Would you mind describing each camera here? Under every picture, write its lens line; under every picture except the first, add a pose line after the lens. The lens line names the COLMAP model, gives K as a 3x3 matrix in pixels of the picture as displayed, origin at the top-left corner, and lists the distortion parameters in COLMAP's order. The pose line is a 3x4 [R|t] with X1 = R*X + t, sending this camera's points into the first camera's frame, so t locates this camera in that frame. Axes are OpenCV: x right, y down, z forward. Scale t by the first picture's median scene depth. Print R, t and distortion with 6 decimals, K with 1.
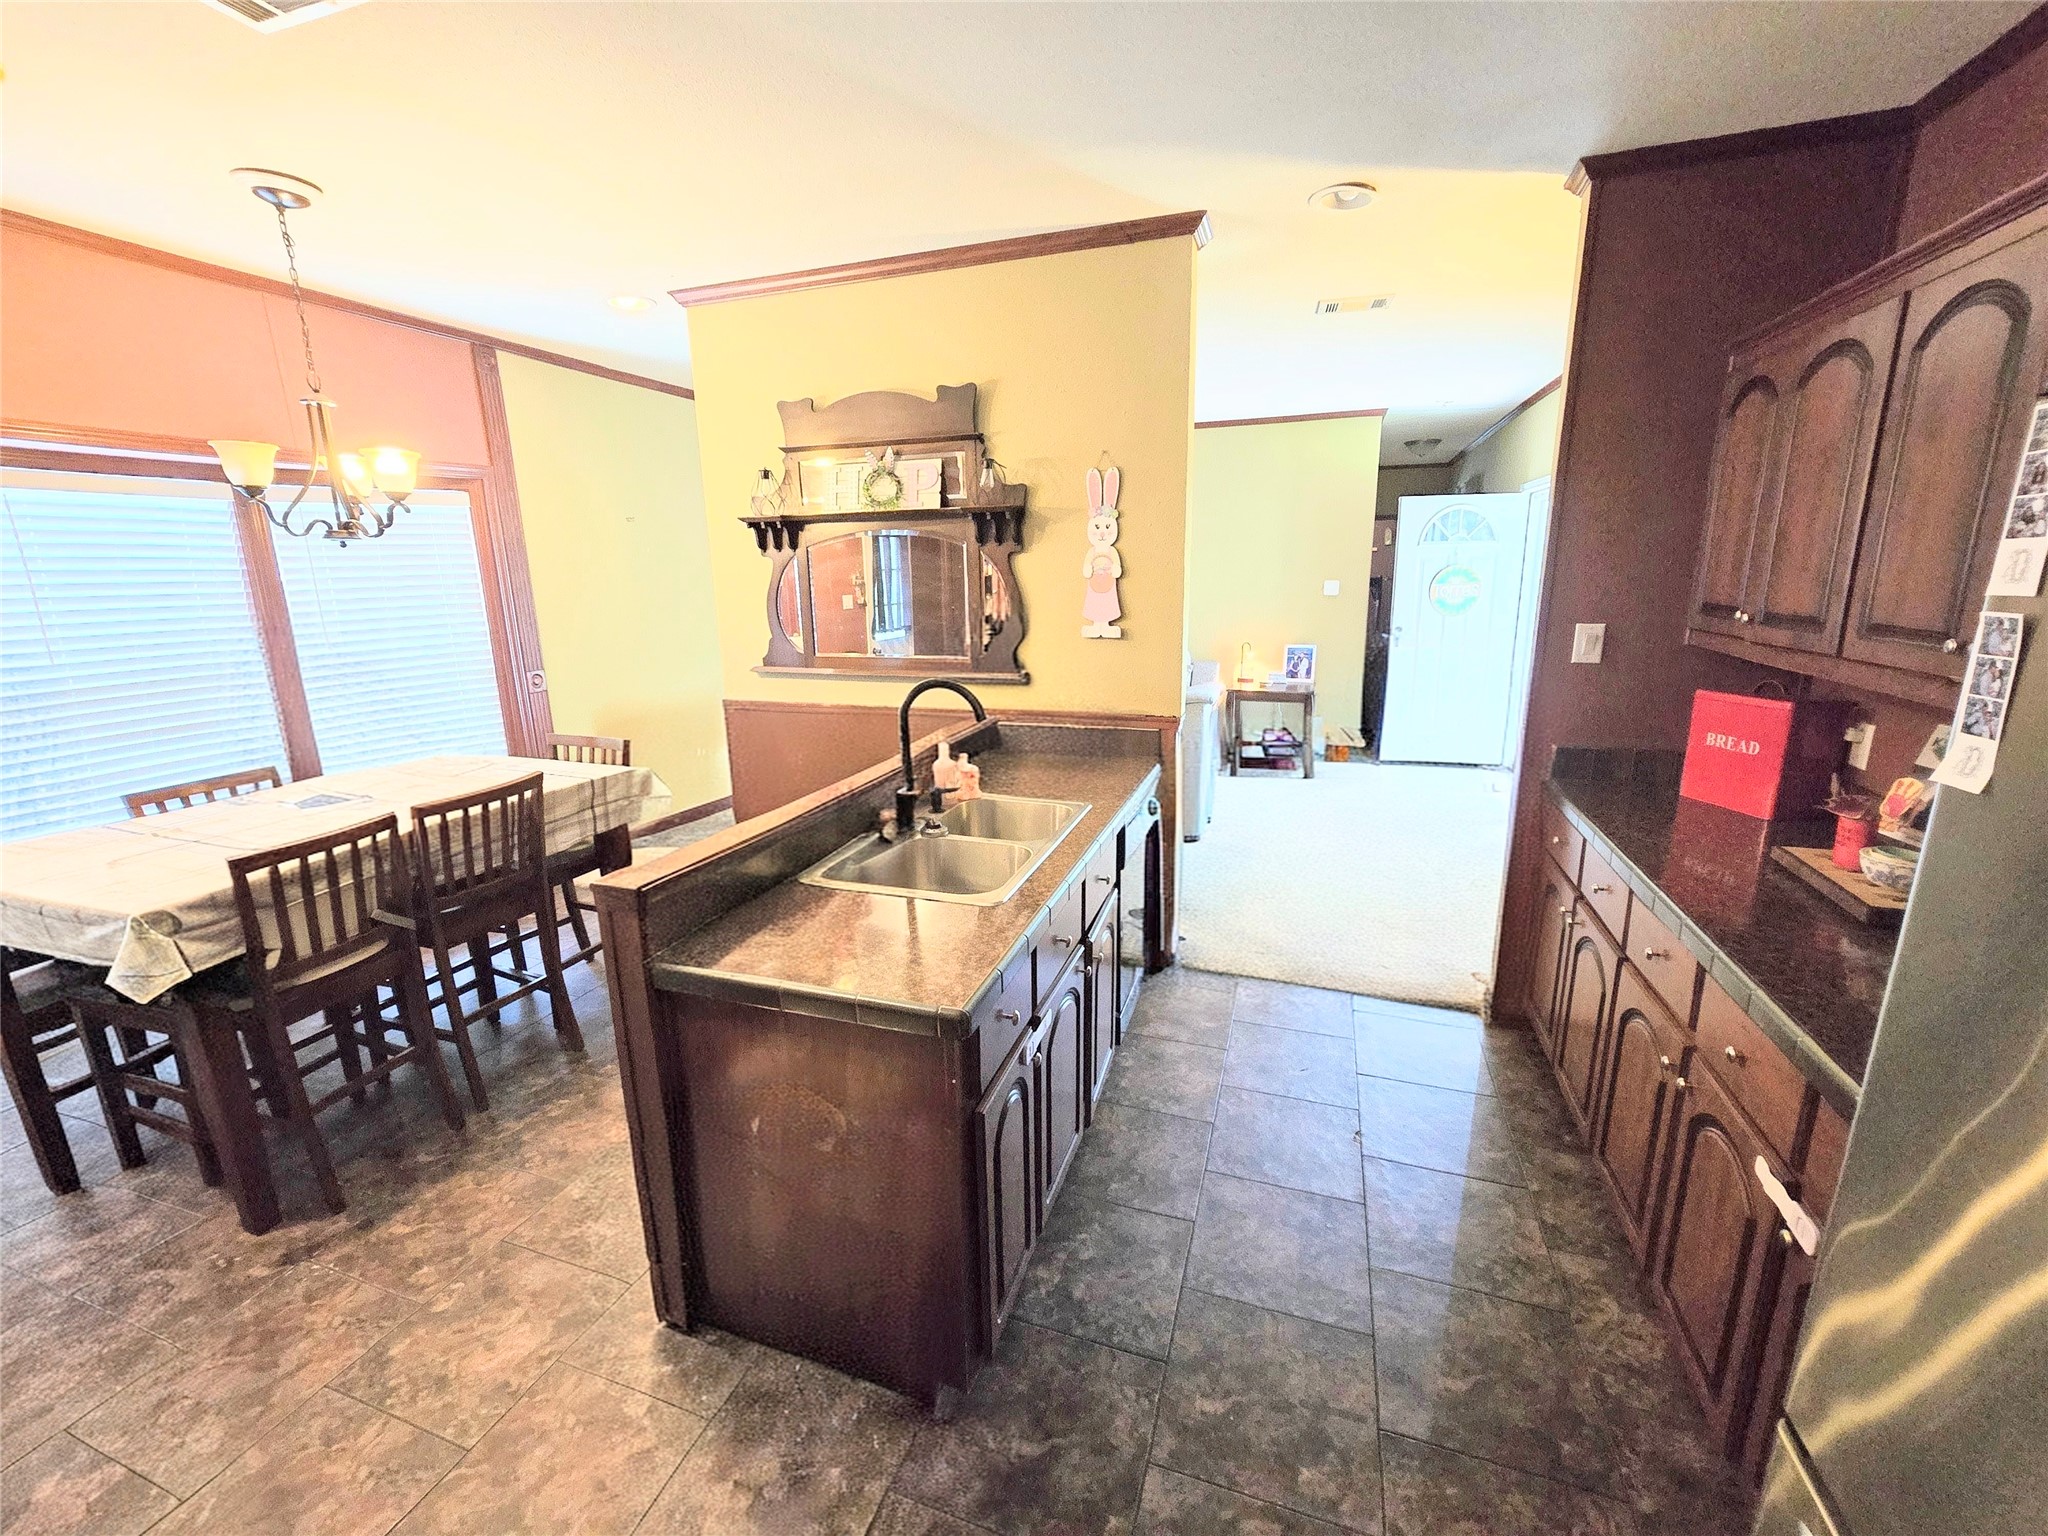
lens RADIAL K [[838.1, 0, 1025.0], [0, 838.1, 761.6], [0, 0, 1]] dist [-0.002199, 0.000198]
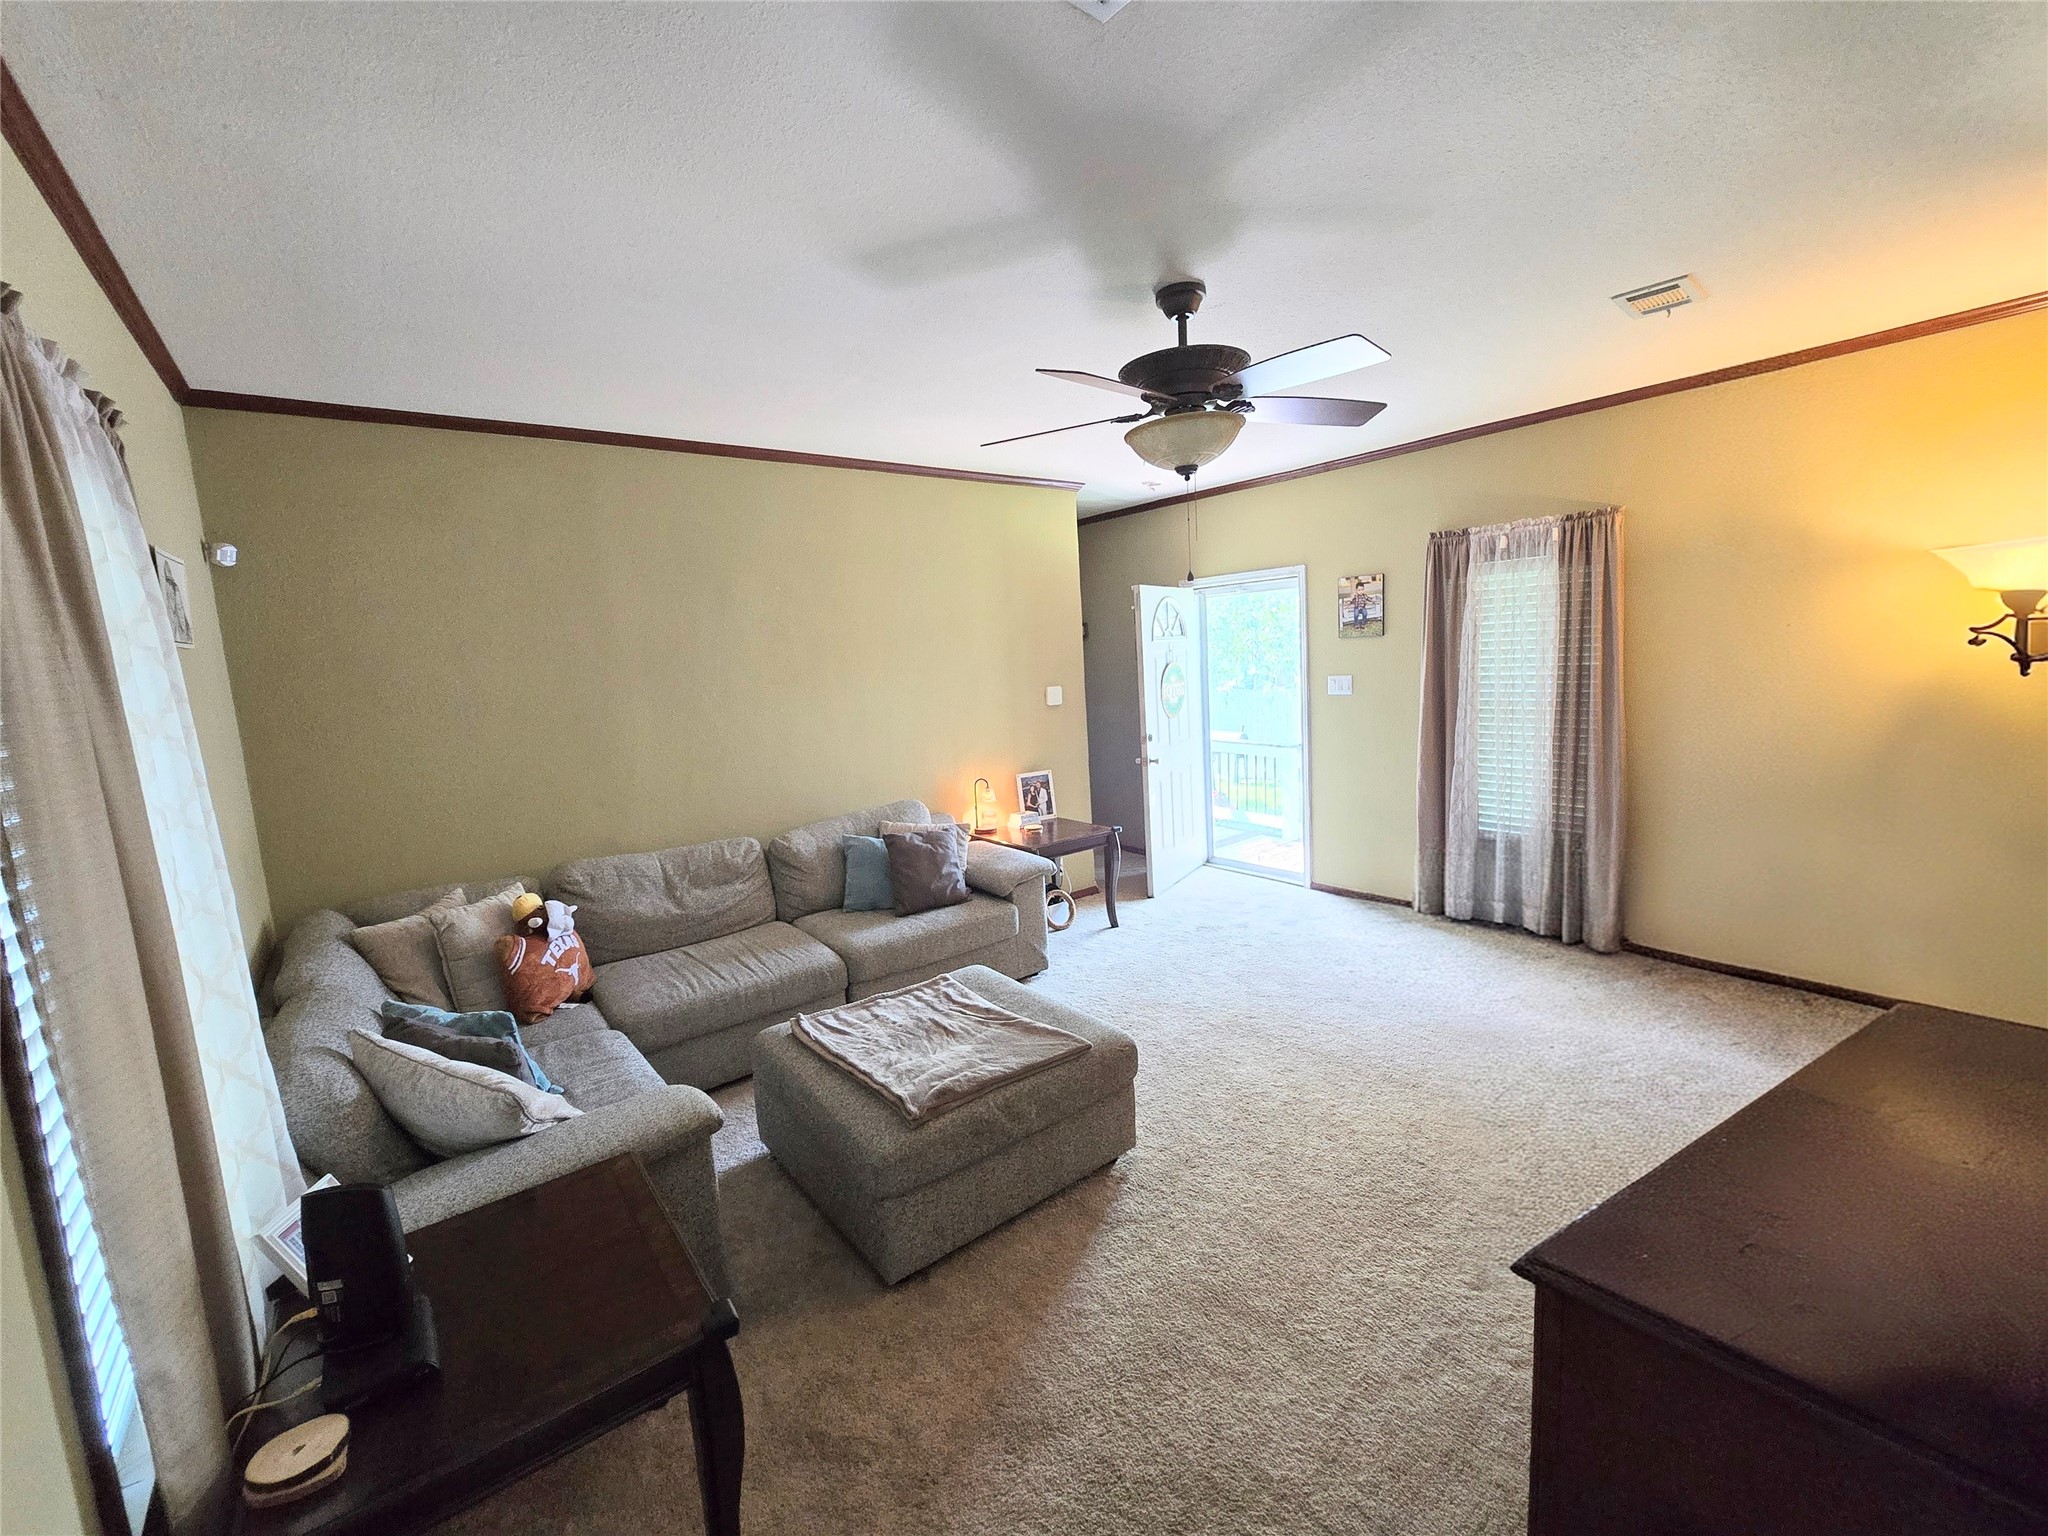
lens RADIAL K [[838.1, 0, 1023.7], [0, 838.1, 768.8], [0, 0, 1]] dist [-0.002199, 0.000198]
pose [[0.537396, -0.121269, 0.834566, -0.327547], [0.239748, 0.970744, -0.013322, -0.141319], [-0.808534, 0.207244, 0.550747, 0.620232]]
